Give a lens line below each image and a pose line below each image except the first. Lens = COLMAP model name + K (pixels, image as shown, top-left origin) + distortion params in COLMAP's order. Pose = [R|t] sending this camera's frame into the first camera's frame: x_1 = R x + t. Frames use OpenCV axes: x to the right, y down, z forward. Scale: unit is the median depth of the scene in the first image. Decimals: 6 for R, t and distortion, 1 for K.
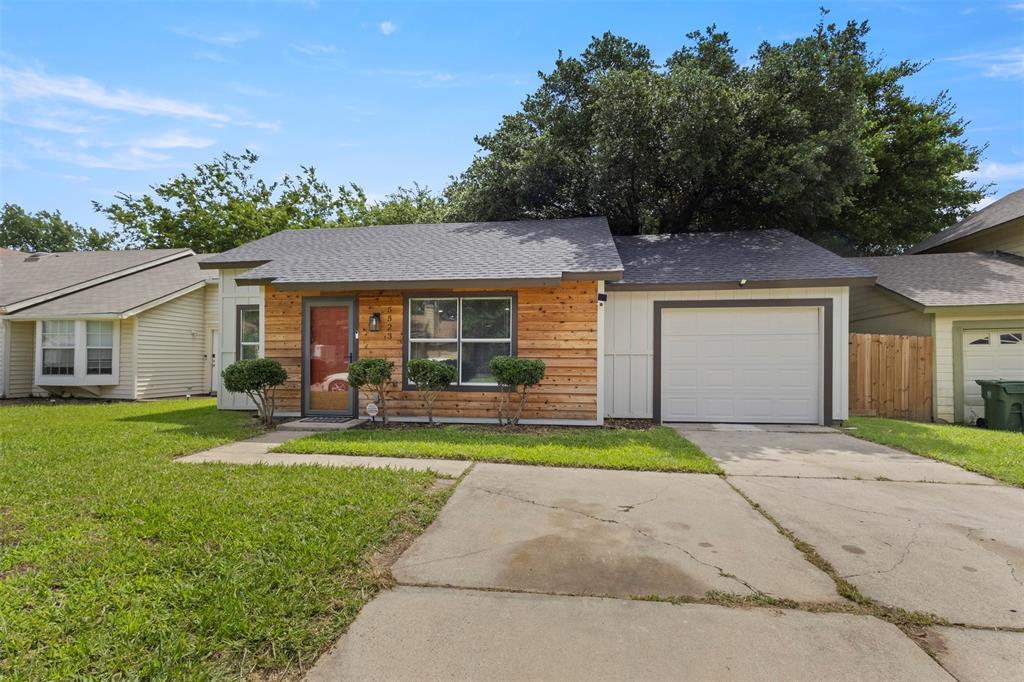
lens RADIAL K [[472.1, 0, 507.9], [0, 472.1, 348.8], [0, 0, 1]] dist [0.001921, 0.000615]
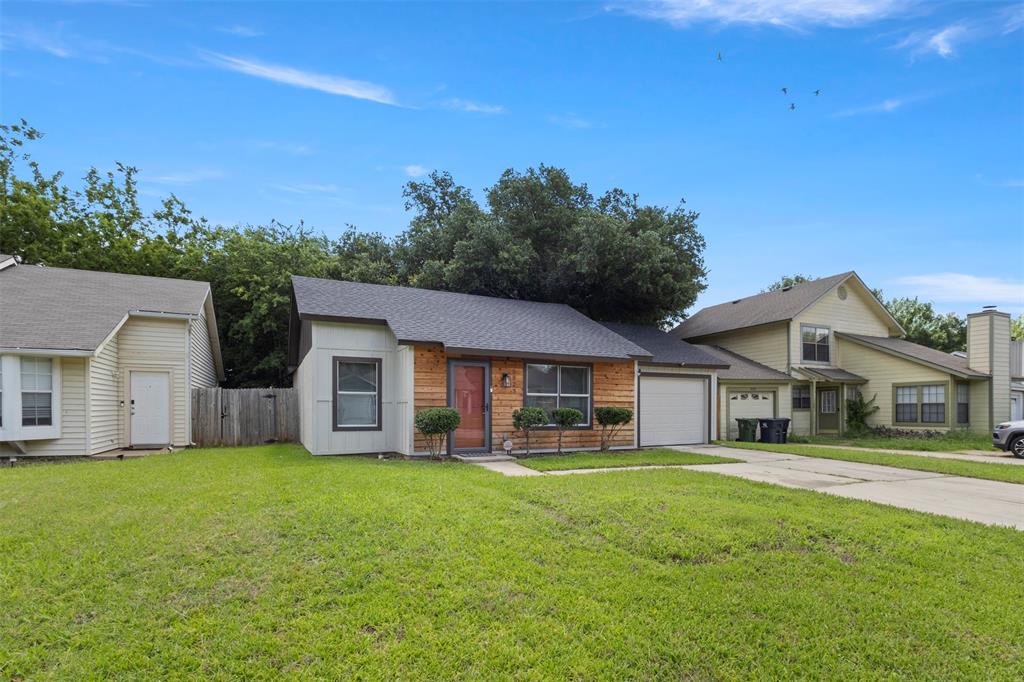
lens RADIAL K [[479.5, 0, 506.8], [0, 479.5, 405.7], [0, 0, 1]] dist [-0.000796, -0.000218]
pose [[0.839784, 0.002461, 0.542914, -0.651343], [-0.016592, 0.999639, 0.021133, -0.008739], [-0.542666, -0.026755, 0.839522, -0.092302]]
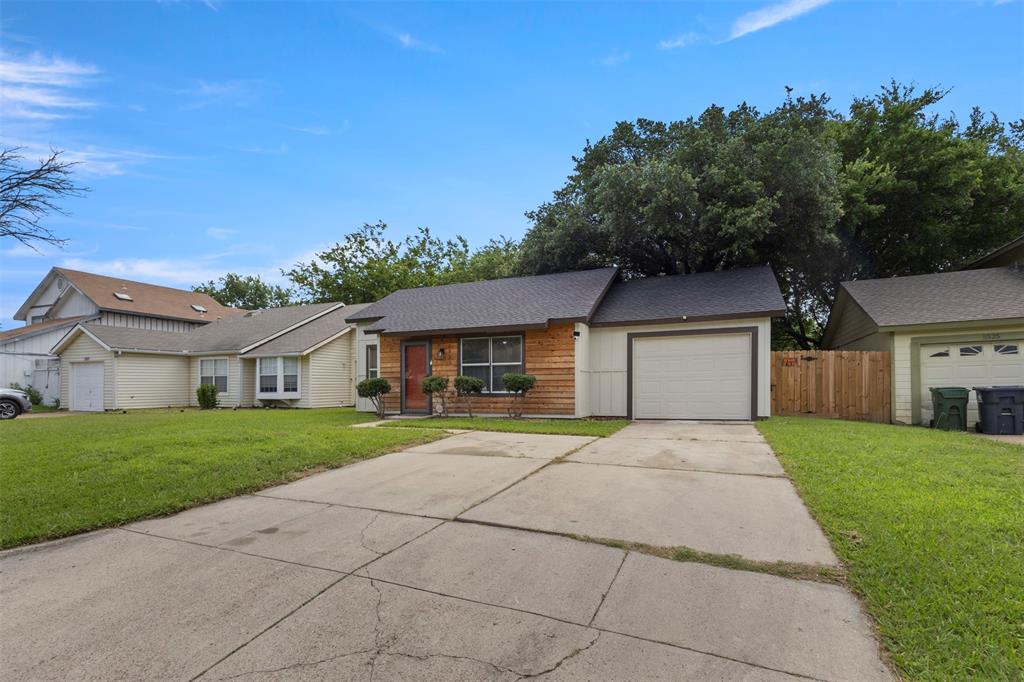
lens RADIAL K [[474.9, 0, 508.4], [0, 474.9, 364.2], [0, 0, 1]] dist [0.000050, 0.000455]
pose [[0.965816, -0.023980, -0.258116, 0.226856], [0.019970, 0.999636, -0.018146, 0.007194], [0.258457, 0.012371, 0.965944, -0.317421]]
